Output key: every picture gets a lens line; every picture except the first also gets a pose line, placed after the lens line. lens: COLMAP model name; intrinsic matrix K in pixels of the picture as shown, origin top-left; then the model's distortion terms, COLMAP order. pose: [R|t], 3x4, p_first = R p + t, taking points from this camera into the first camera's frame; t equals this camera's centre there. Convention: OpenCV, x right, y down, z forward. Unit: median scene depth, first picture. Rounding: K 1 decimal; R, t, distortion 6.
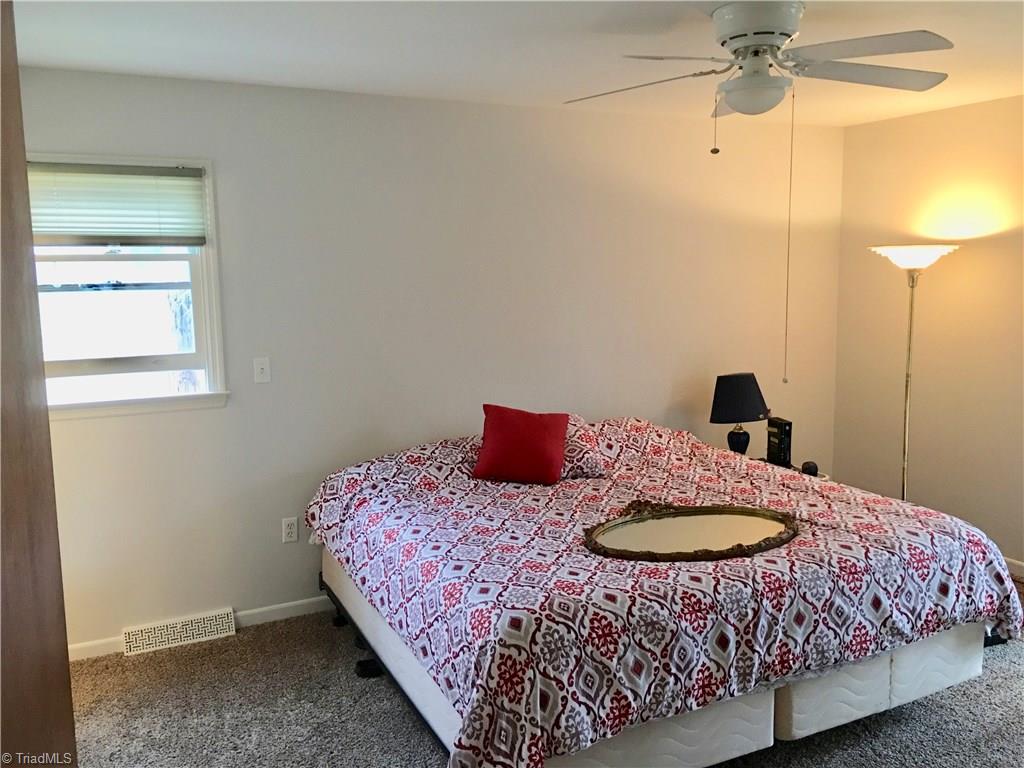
lens RADIAL K [[839.8, 0, 512.0], [0, 839.8, 384.0], [0, 0, 1]] dist [0.110983, -0.152232]
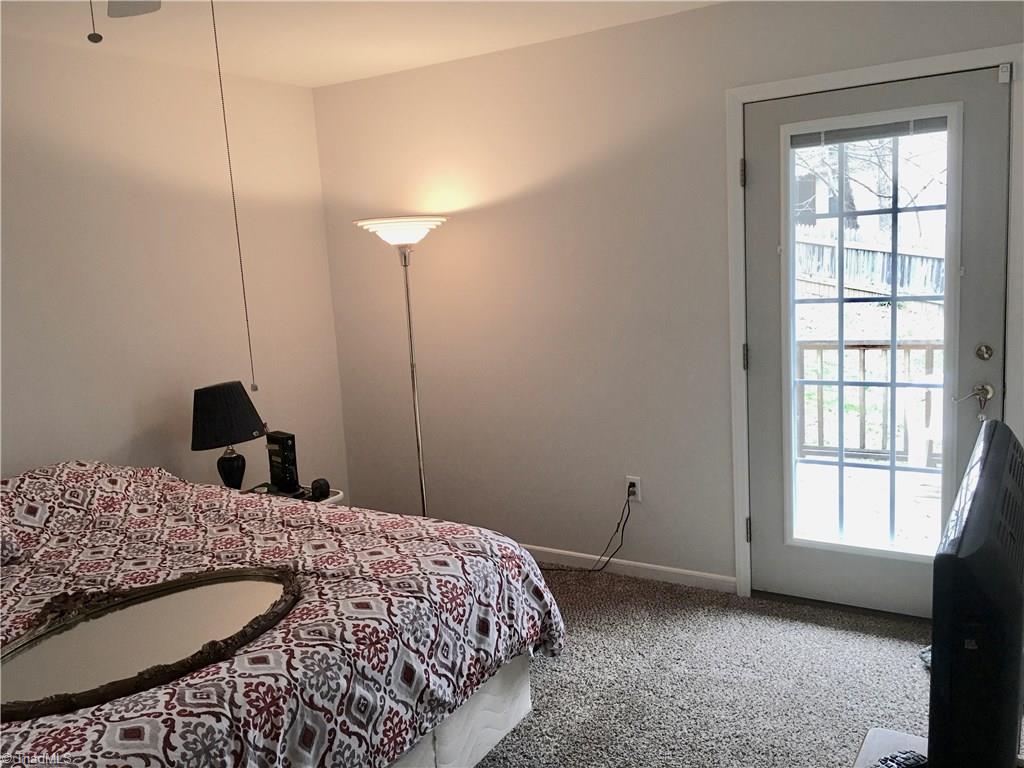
lens RADIAL K [[839.8, 0, 512.0], [0, 839.8, 384.0], [0, 0, 1]] dist [0.110983, -0.152232]
pose [[0.846047, -0.108589, 0.521932, 0.138663], [0.113779, 0.993258, 0.022215, 0.002122], [-0.520825, 0.040590, 0.852698, 0.301341]]
